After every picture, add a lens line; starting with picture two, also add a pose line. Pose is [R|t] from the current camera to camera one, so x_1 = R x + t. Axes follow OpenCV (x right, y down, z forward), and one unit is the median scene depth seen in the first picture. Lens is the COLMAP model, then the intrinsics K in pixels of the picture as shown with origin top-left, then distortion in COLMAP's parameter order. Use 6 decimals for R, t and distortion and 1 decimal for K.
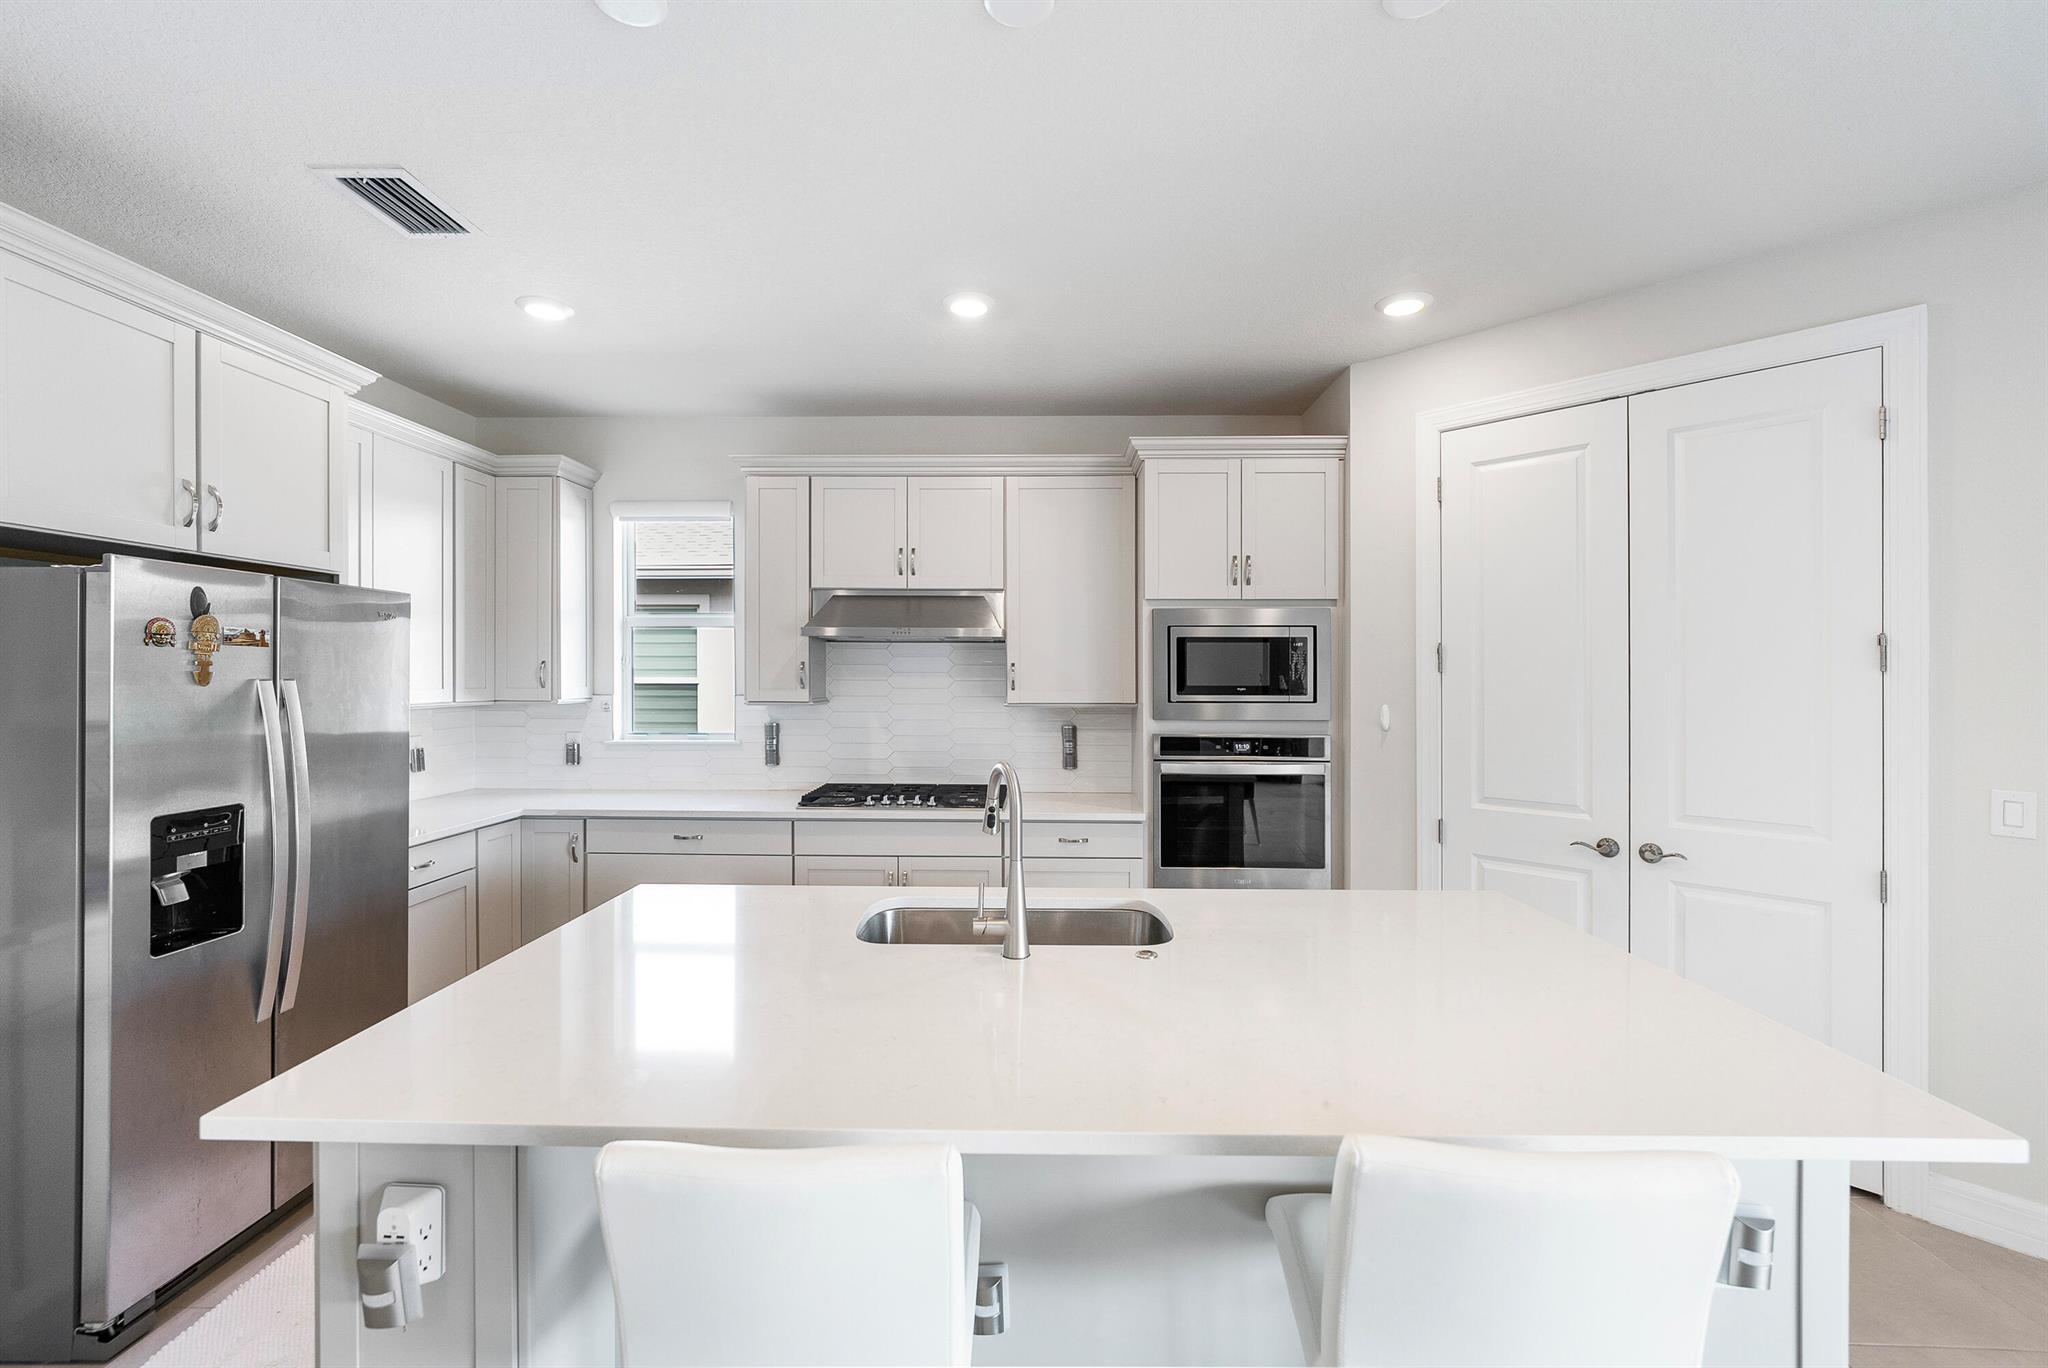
lens RADIAL K [[862.5, 0, 1027.8], [0, 862.5, 668.9], [0, 0, 1]] dist [-0.004157, -0.000280]
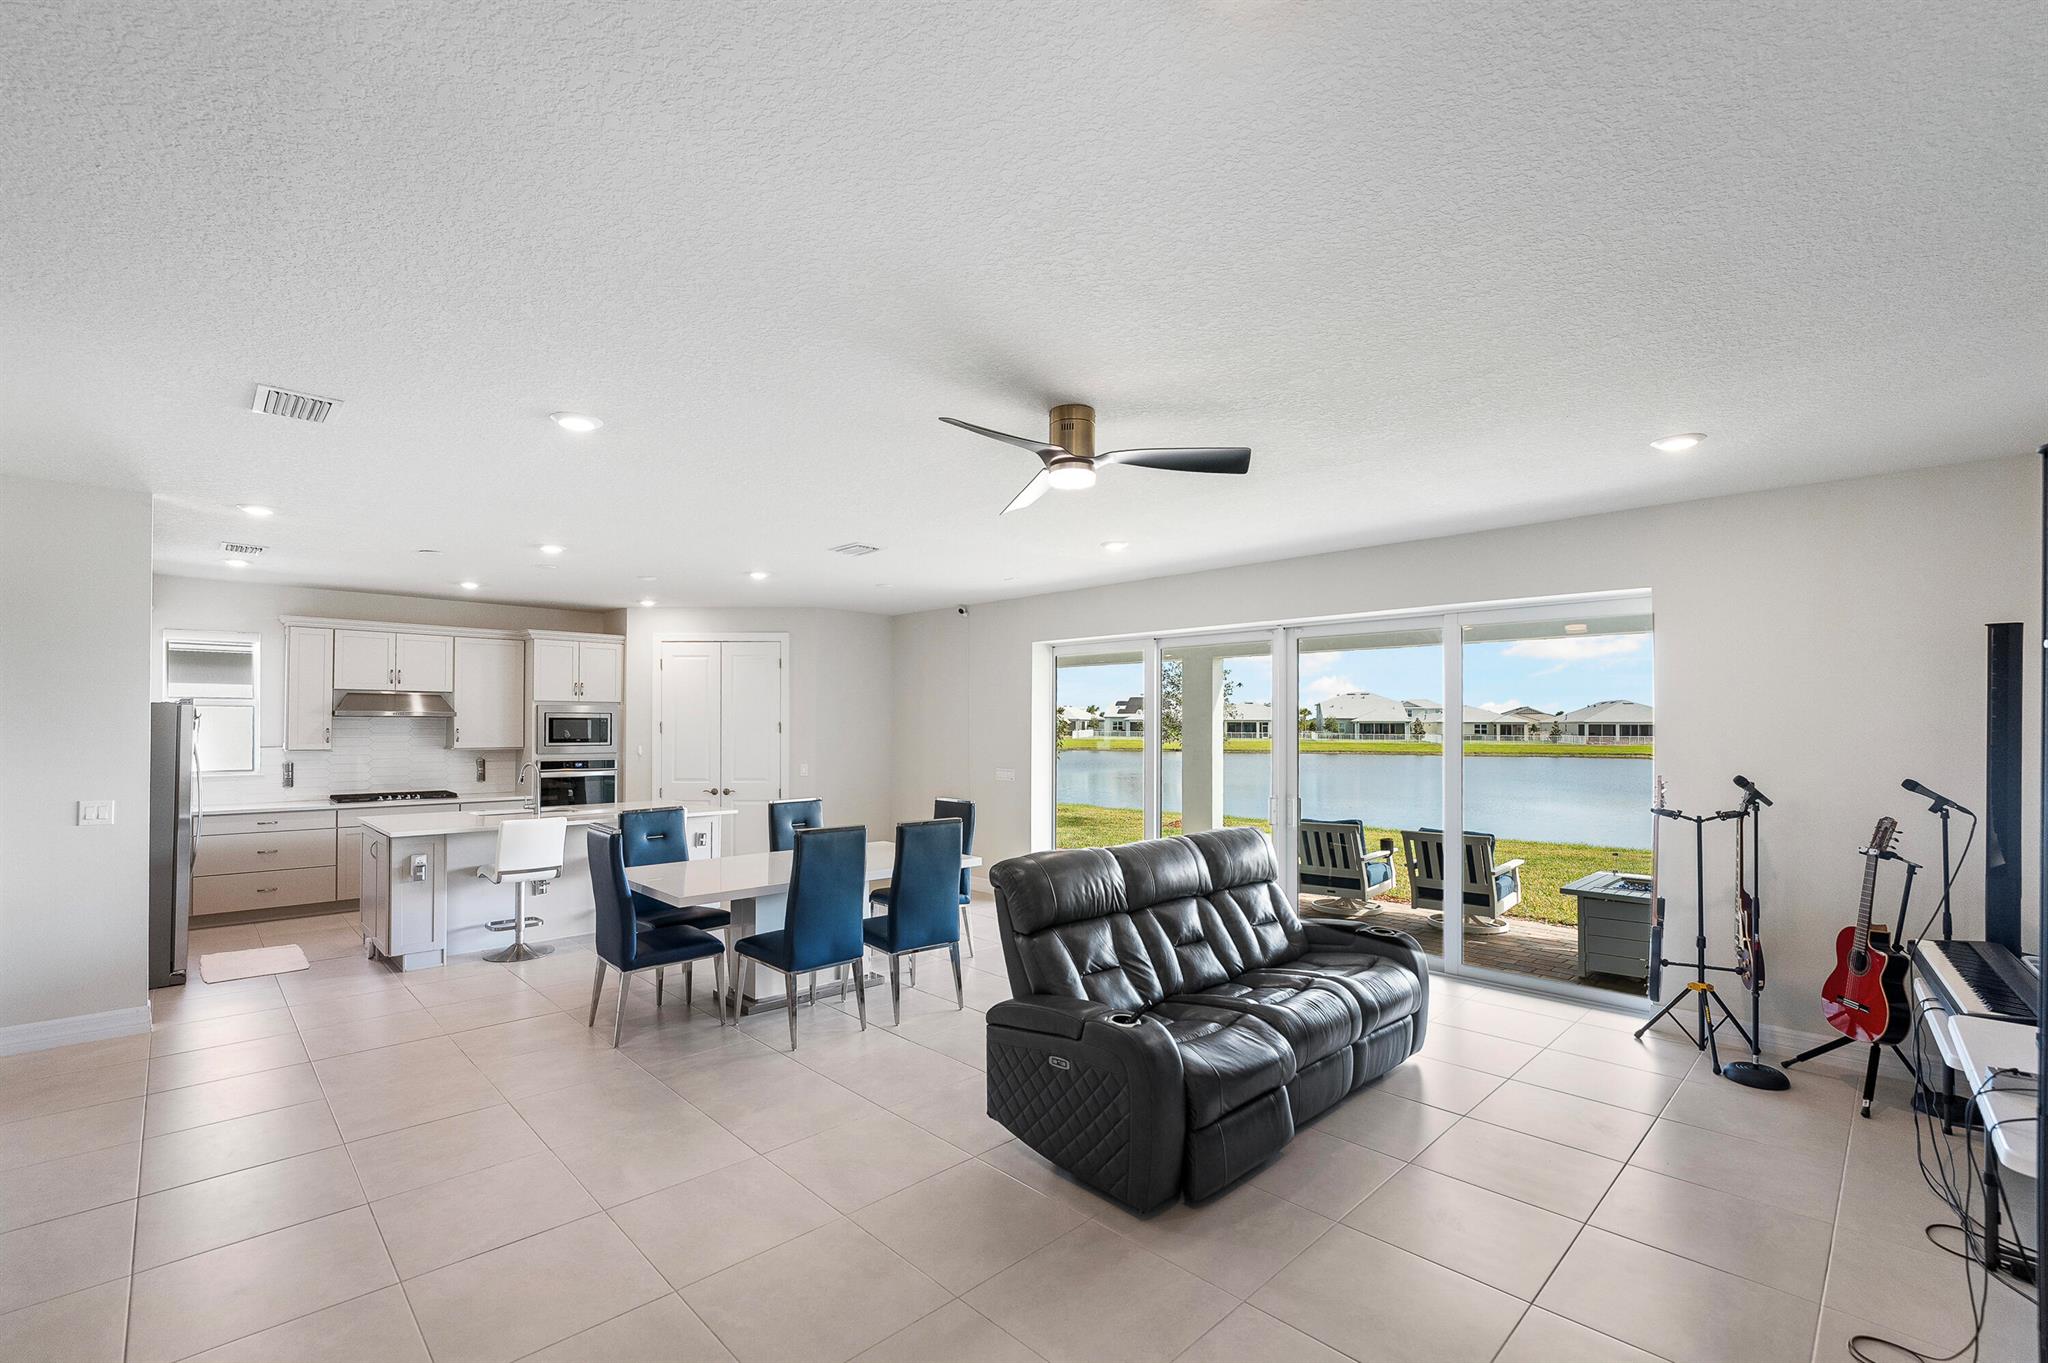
lens RADIAL K [[881.3, 0, 1028.1], [0, 881.3, 714.9], [0, 0, 1]] dist [-0.010499, 0.000127]
pose [[0.699189, 0.008460, 0.714887, -0.605152], [-0.004868, 0.999963, -0.007071, -0.034382], [-0.714920, 0.001464, 0.699204, -1.542818]]
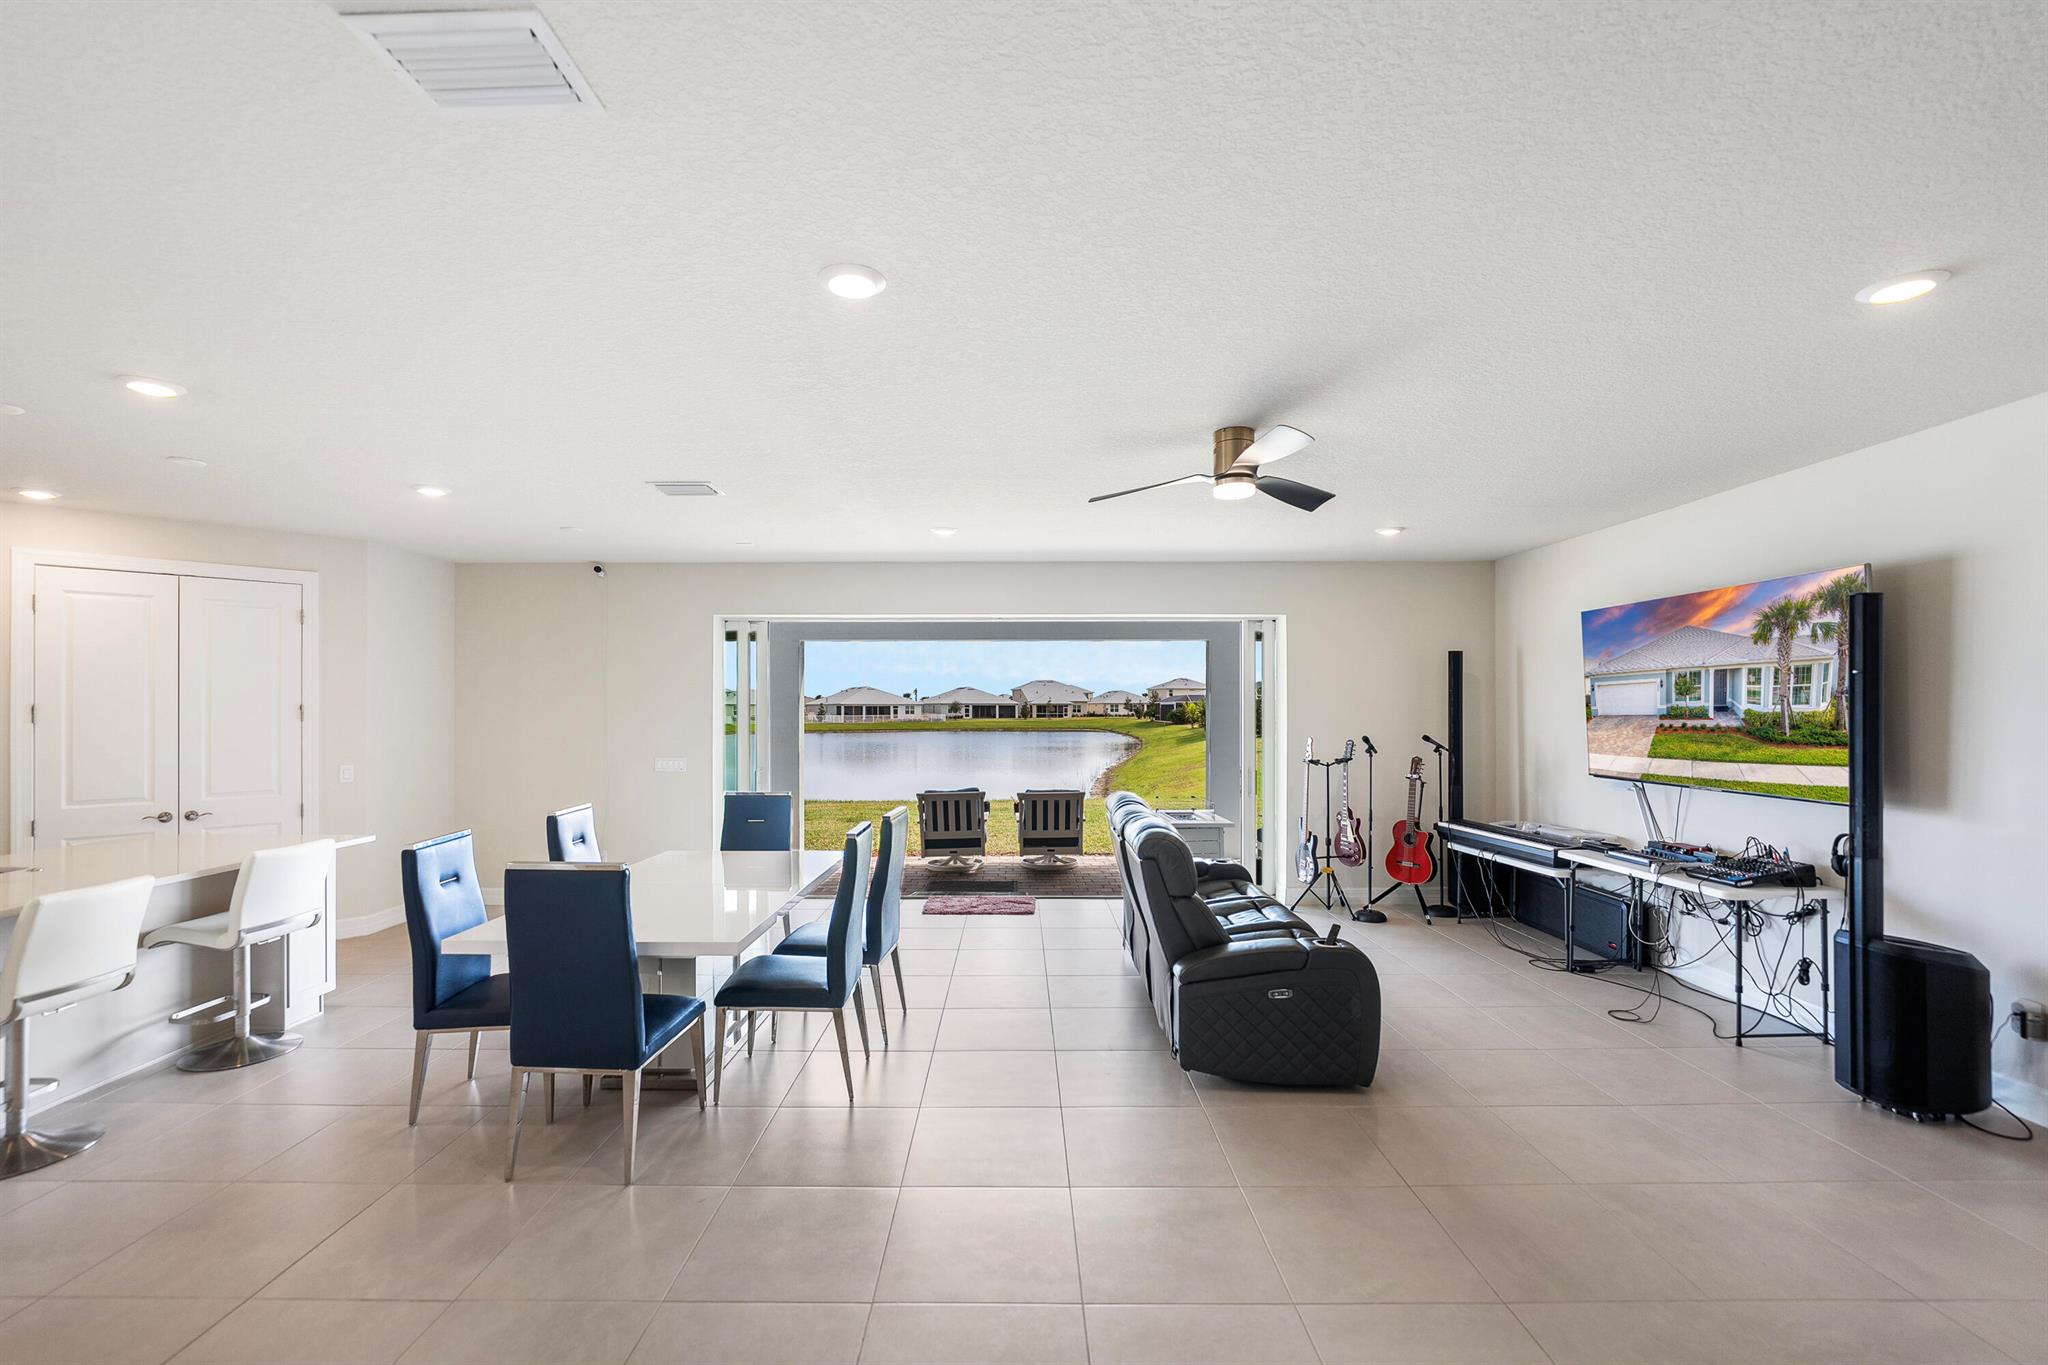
lens RADIAL K [[834.5, 0, 983.3], [0, 834.5, 706.5], [0, 0, 1]] dist [-0.001466, 0.000024]
pose [[-0.000425, -0.000668, 1.000000, -0.891944], [-0.003239, 0.999995, 0.000667, -0.029691], [-0.999995, -0.003239, -0.000427, -0.602568]]
